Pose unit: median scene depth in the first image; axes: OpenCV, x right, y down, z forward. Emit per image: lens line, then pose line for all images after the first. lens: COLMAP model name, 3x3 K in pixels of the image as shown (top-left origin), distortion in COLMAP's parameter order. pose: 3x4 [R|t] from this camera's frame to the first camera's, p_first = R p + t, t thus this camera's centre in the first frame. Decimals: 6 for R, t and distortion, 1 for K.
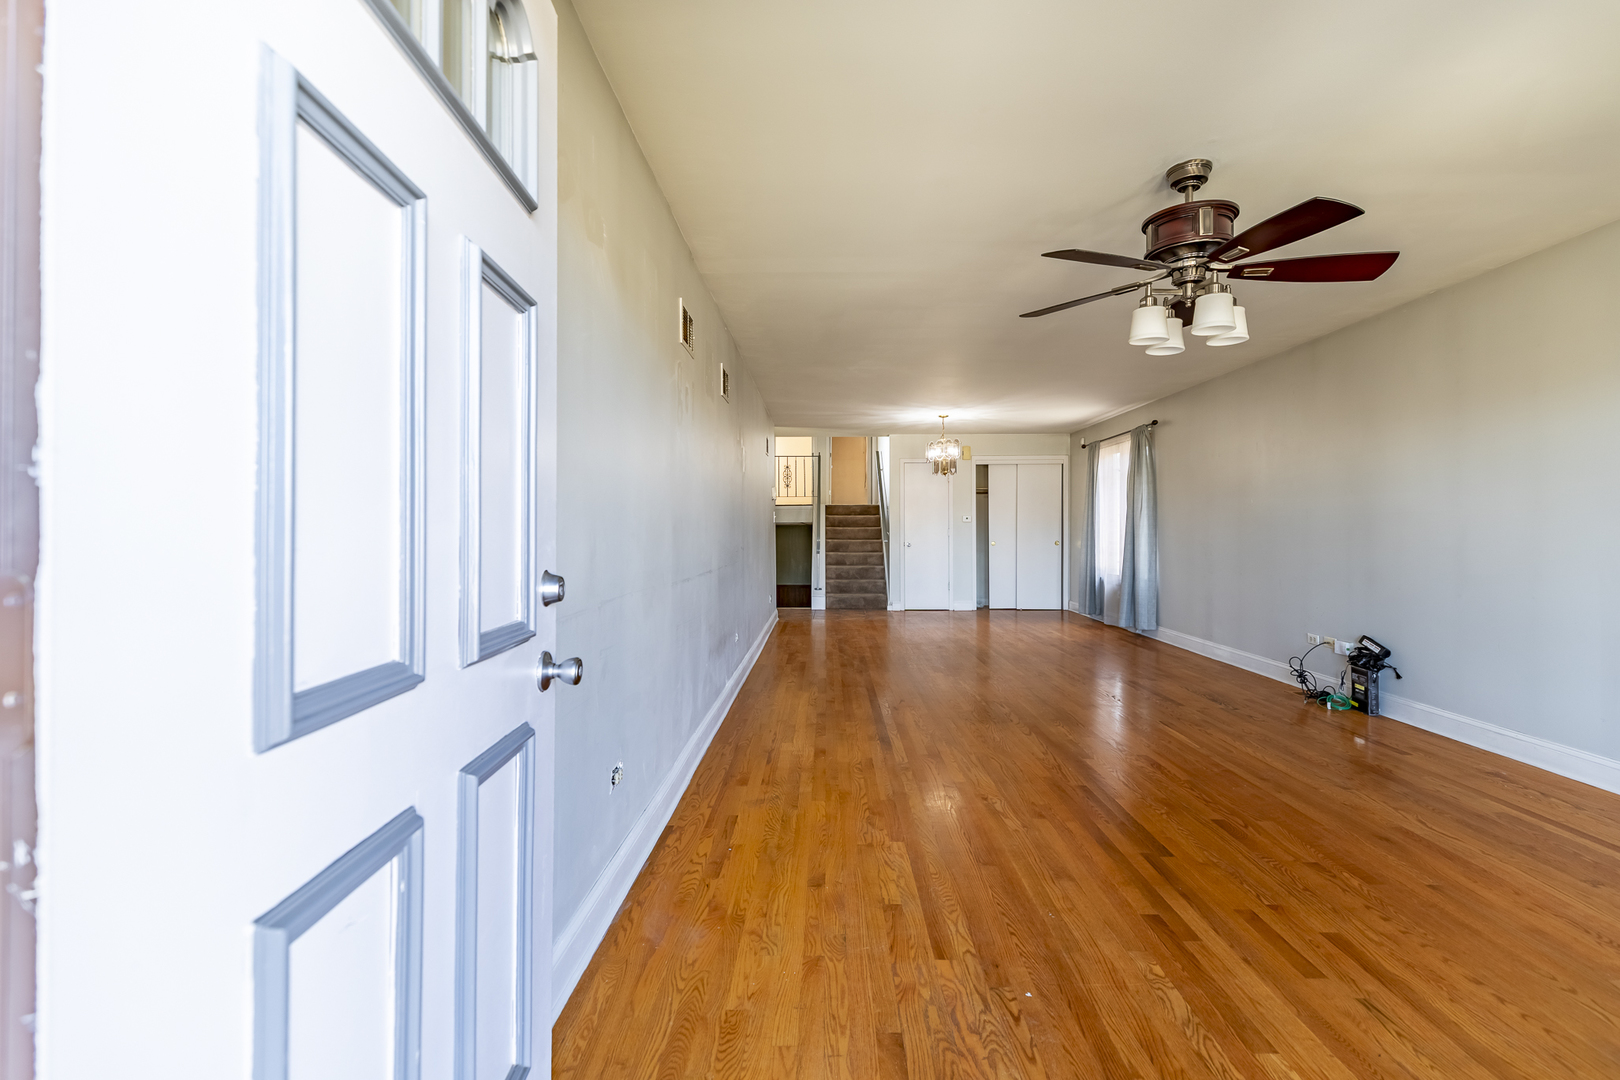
lens RADIAL K [[741.8, 0, 816.1], [0, 741.8, 531.8], [0, 0, 1]] dist [0.007778, -0.001325]
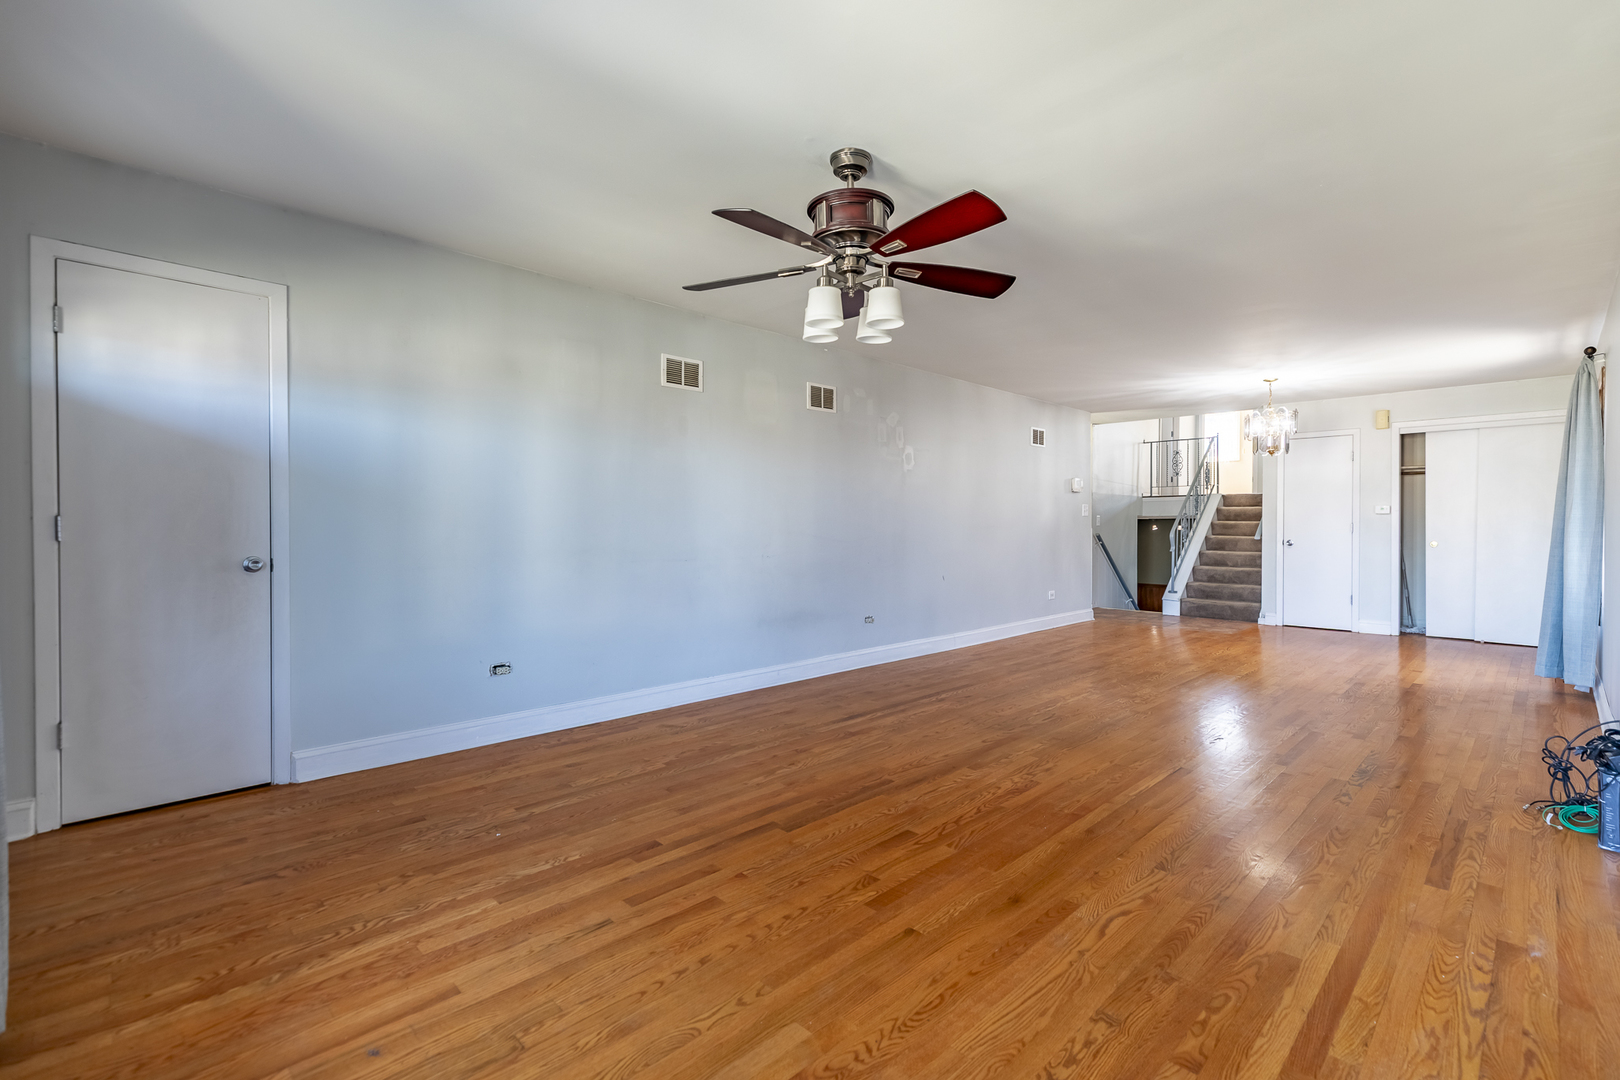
lens RADIAL K [[741.8, 0, 804.1], [0, 741.8, 531.9], [0, 0, 1]] dist [0.007778, -0.001325]
pose [[0.698656, 0.005677, -0.715435, 1.163147], [-0.001375, 0.999977, 0.006592, 0.003059], [0.715456, -0.003622, 0.698648, 0.261900]]
